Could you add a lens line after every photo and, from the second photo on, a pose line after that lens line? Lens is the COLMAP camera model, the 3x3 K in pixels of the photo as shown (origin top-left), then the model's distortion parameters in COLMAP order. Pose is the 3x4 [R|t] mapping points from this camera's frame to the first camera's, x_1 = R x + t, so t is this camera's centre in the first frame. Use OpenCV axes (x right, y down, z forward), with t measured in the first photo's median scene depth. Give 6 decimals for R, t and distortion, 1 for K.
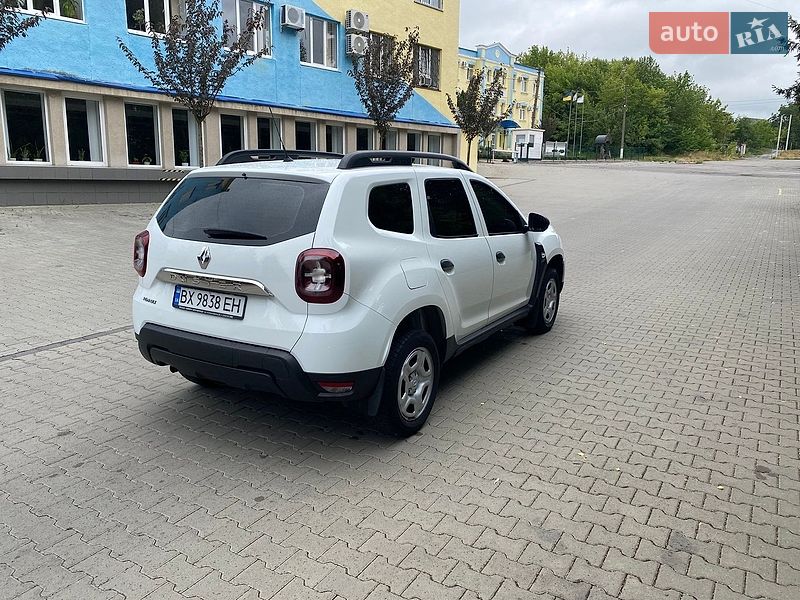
lens RADIAL K [[609.9, 0, 402.2], [0, 609.9, 299.7], [0, 0, 1]] dist [0.019298, -0.012330]
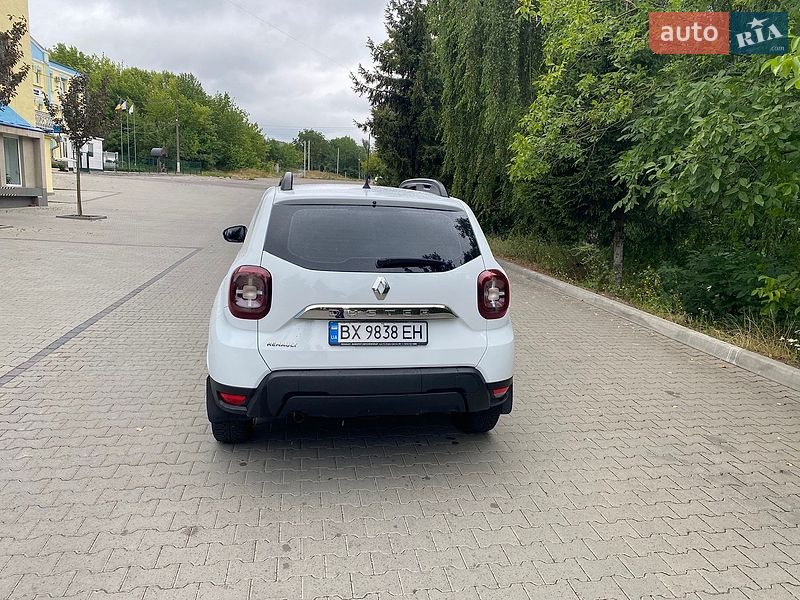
lens RADIAL K [[617.6, 0, 401.5], [0, 617.6, 289.5], [0, 0, 1]] dist [0.025639, -0.010501]
pose [[0.752838, -0.088087, 0.652284, -0.910434], [0.113105, 0.993576, 0.003636, -0.064141], [-0.648415, 0.071039, 0.757966, 0.223942]]
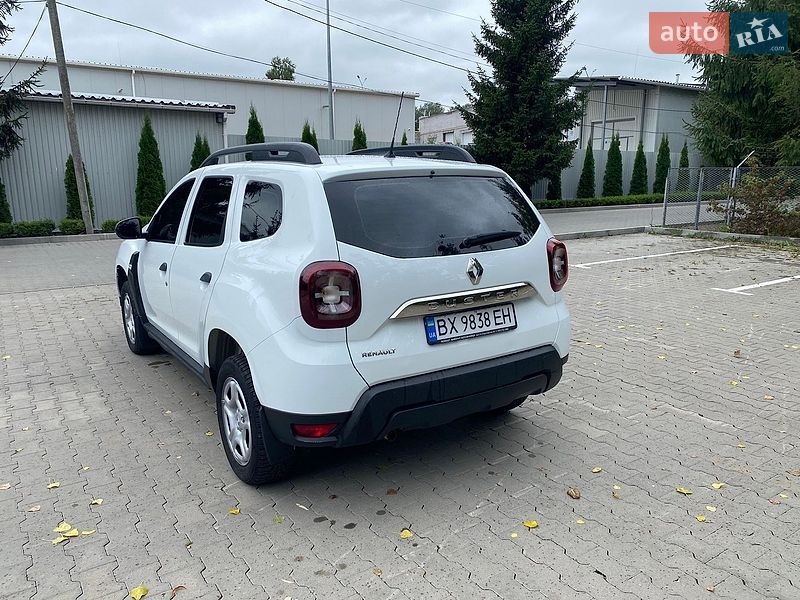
lens RADIAL K [[615.8, 0, 397.9], [0, 615.8, 305.1], [0, 0, 1]] dist [0.042753, -0.051465]
pose [[0.441810, -0.210653, 0.872026, -1.083284], [0.210996, 0.969173, 0.127220, -0.148181], [-0.871943, 0.127787, 0.472637, 0.673393]]
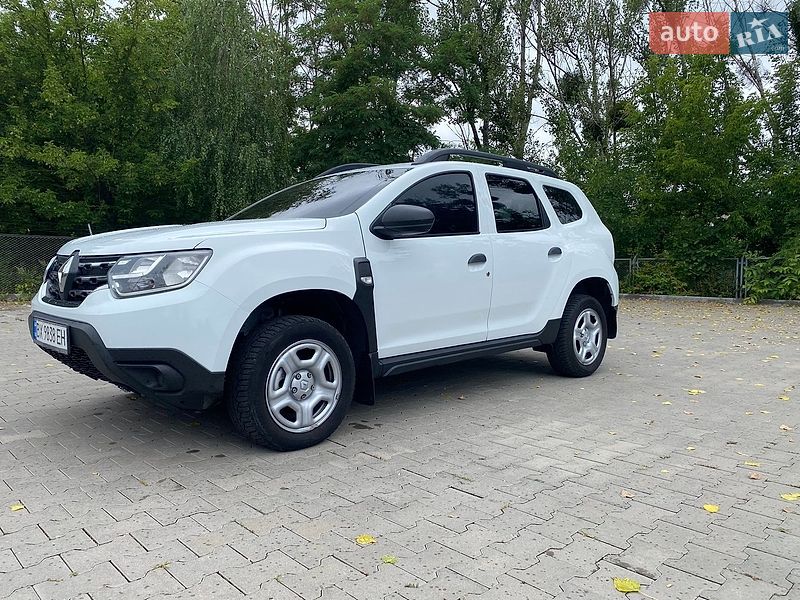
lens RADIAL K [[605.6, 0, 399.4], [0, 605.6, 303.0], [0, 0, 1]] dist [0.017591, -0.007846]
pose [[-0.965481, -0.040019, 0.257380, -0.361447], [0.035924, 0.958225, 0.283751, -0.405508], [-0.257984, 0.283203, -0.923710, 2.726891]]
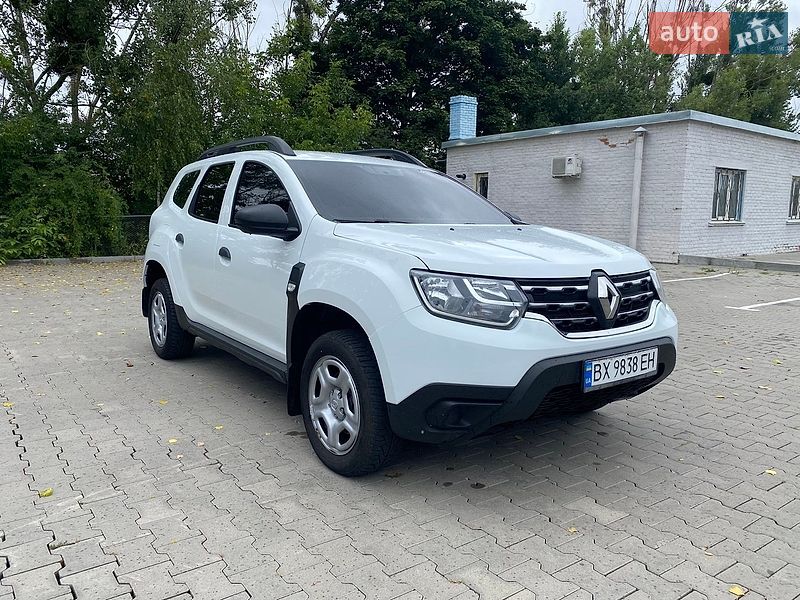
lens RADIAL K [[609.2, 0, 400.8], [0, 609.2, 297.6], [0, 0, 1]] dist [0.014766, -0.004609]
pose [[-0.393365, 0.094887, -0.914473, 1.109767], [-0.223732, 0.954879, 0.195319, -0.307429], [0.891744, 0.281428, -0.354387, 2.080578]]
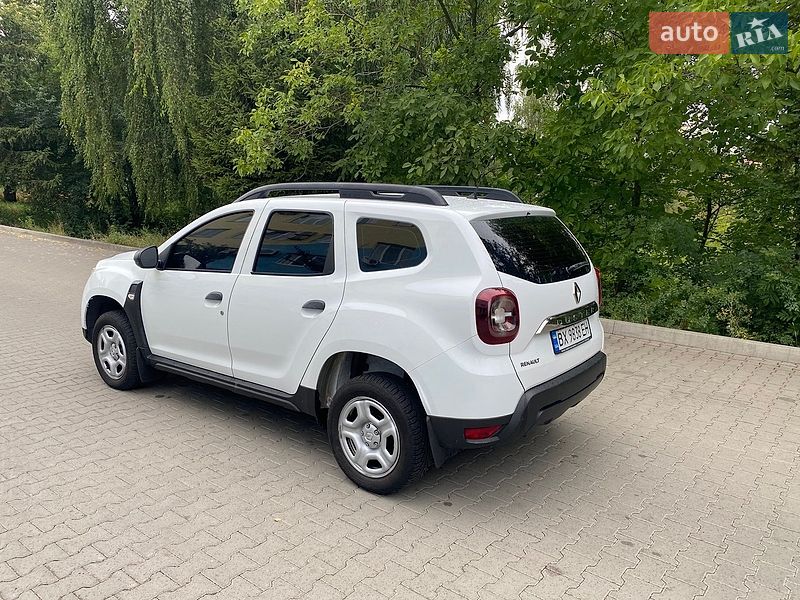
lens RADIAL K [[616.7, 0, 405.1], [0, 616.7, 295.3], [0, 0, 1]] dist [0.016198, -0.007588]
pose [[0.117384, -0.173565, 0.977802, -1.352950], [0.195129, 0.969446, 0.148657, -0.271629], [-0.973728, 0.173347, 0.147665, 1.093134]]
